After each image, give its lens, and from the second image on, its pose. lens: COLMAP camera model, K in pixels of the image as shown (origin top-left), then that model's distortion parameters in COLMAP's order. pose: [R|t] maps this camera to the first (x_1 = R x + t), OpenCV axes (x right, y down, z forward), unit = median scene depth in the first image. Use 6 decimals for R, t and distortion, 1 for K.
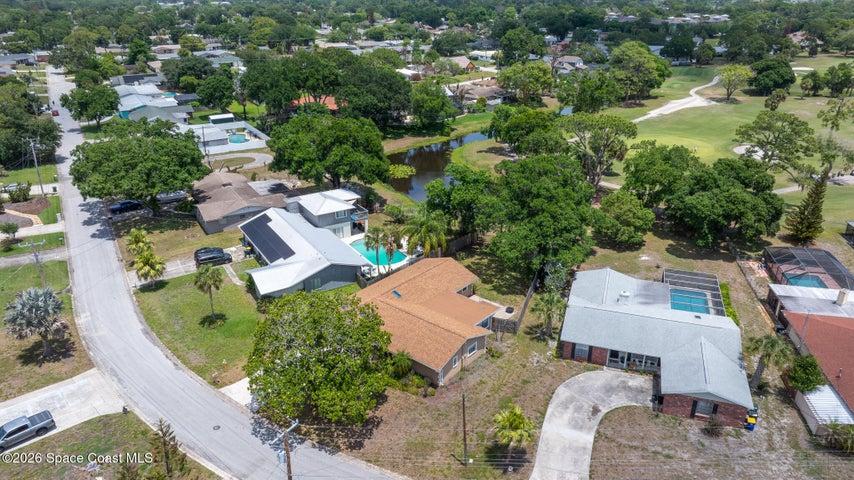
lens RADIAL K [[596.9, 0, 430.4], [0, 596.9, 238.2], [0, 0, 1]] dist [-0.023373, 0.006677]
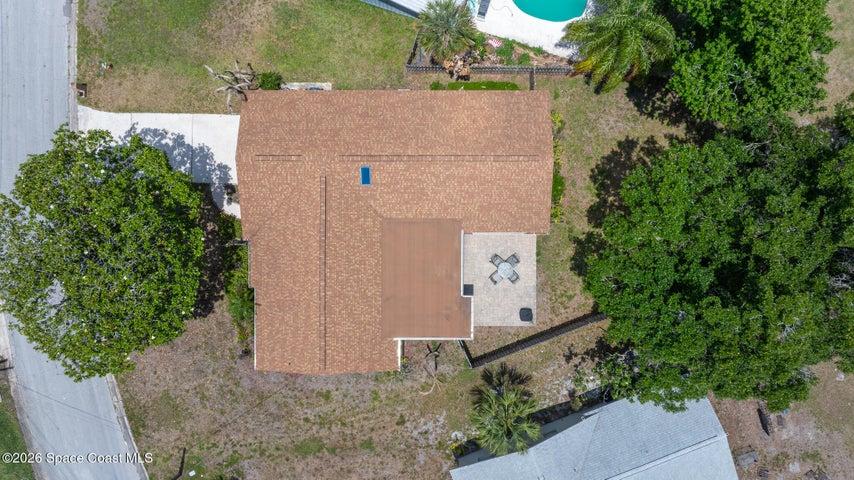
lens RADIAL K [[596.9, 0, 430.4], [0, 596.9, 238.2], [0, 0, 1]] dist [-0.023373, 0.006677]
pose [[0.643066, 0.765786, -0.006185, 0.032471], [-0.295336, 0.255443, 0.920612, -0.490887], [0.706571, -0.590187, 0.390431, 0.990392]]
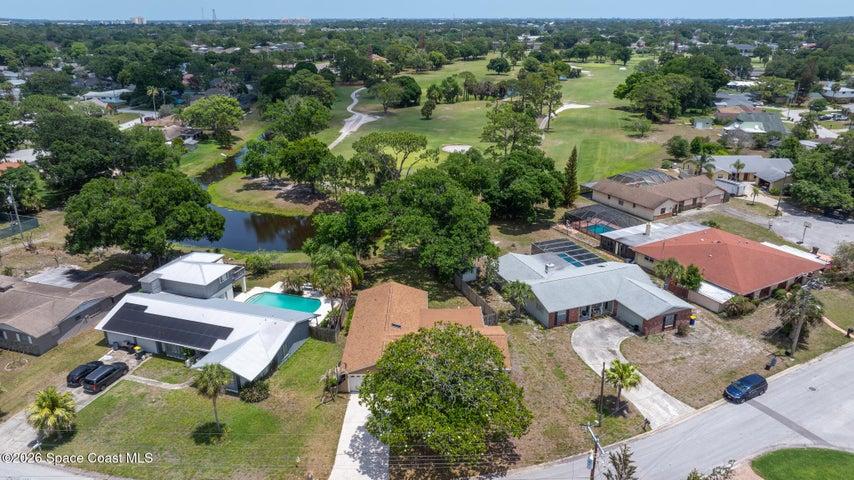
lens RADIAL K [[596.9, 0, 430.4], [0, 596.9, 238.2], [0, 0, 1]] dist [-0.023373, 0.006677]
pose [[0.760000, -0.227144, 0.608938, -0.715638], [0.255841, 0.965850, 0.040971, -0.088430], [-0.597449, 0.124653, 0.792159, 0.211727]]
